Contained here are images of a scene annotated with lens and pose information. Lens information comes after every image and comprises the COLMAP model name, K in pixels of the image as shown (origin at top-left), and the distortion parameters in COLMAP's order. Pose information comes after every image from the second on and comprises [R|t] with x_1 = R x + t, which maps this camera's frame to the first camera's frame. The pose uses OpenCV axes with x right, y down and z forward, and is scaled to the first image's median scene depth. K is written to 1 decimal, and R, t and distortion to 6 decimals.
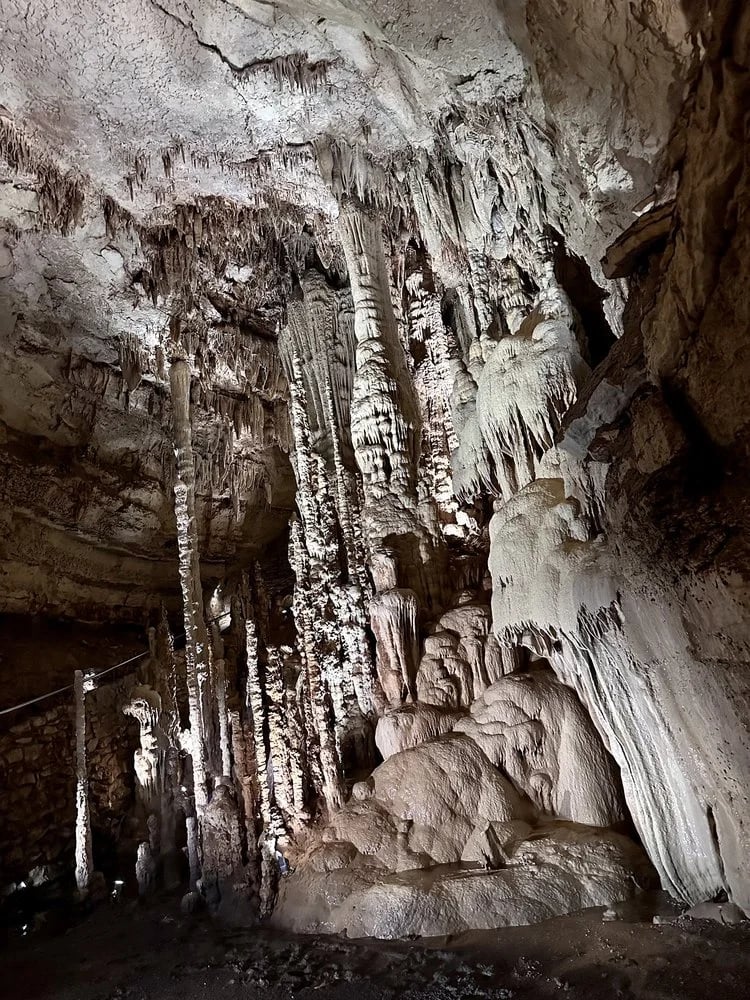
lens RADIAL K [[692.8, 0, 375.0], [0, 692.8, 500.0], [0, 0, 1]] dist [0.125654, -0.203356]
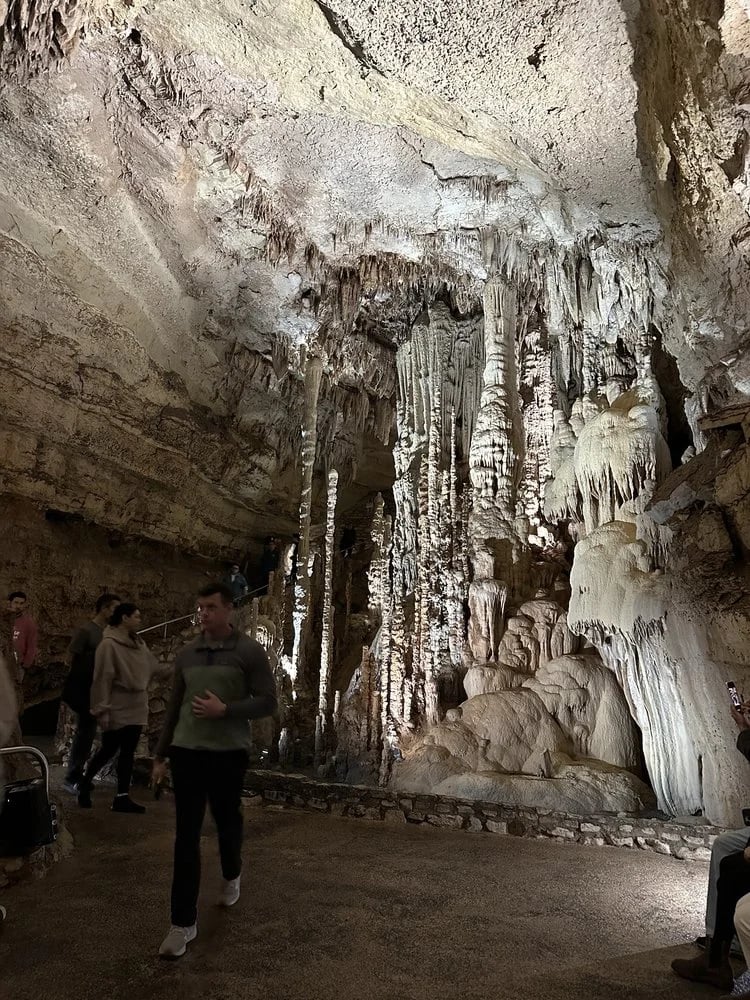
lens RADIAL K [[692.8, 0, 375.0], [0, 692.8, 500.0], [0, 0, 1]] dist [0.125654, -0.203356]
pose [[0.986576, 0.160349, -0.030911, -0.176912], [-0.158756, 0.986125, 0.048519, -0.053585], [0.038262, -0.042960, 0.998344, -0.356916]]
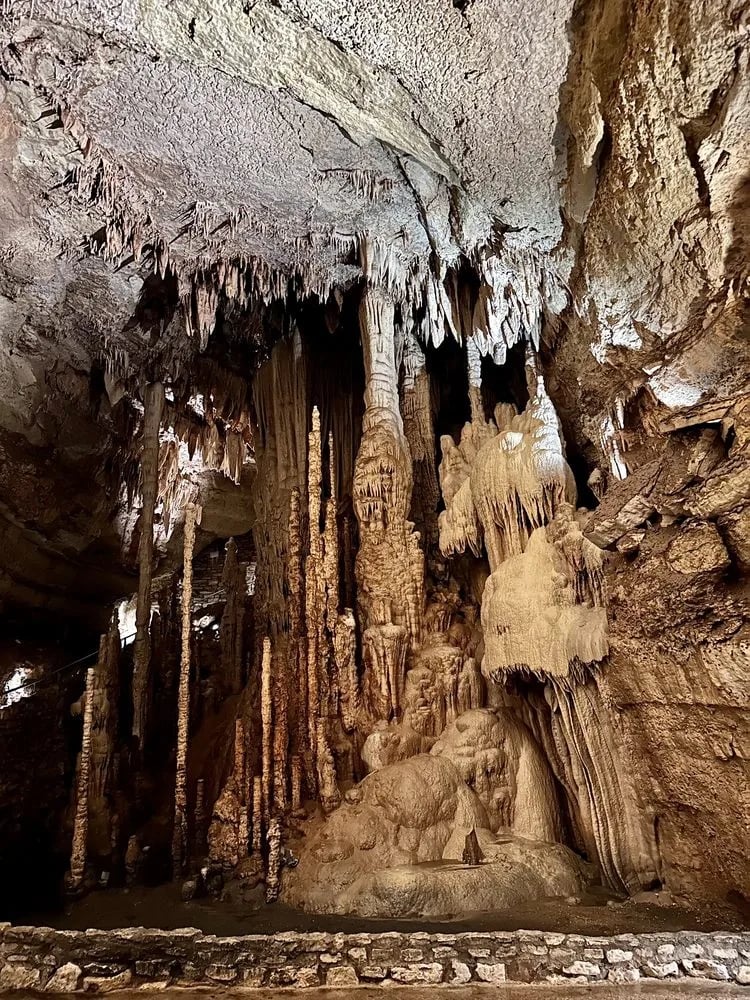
lens RADIAL K [[700.5, 0, 371.2], [0, 700.5, 495.7], [0, 0, 1]] dist [0.059669, -0.067431]
pose [[0.970542, 0.147451, 0.190544, -0.252465], [-0.136876, 0.988280, -0.067587, -0.002922], [-0.198277, 0.039515, 0.979349, -0.149389]]
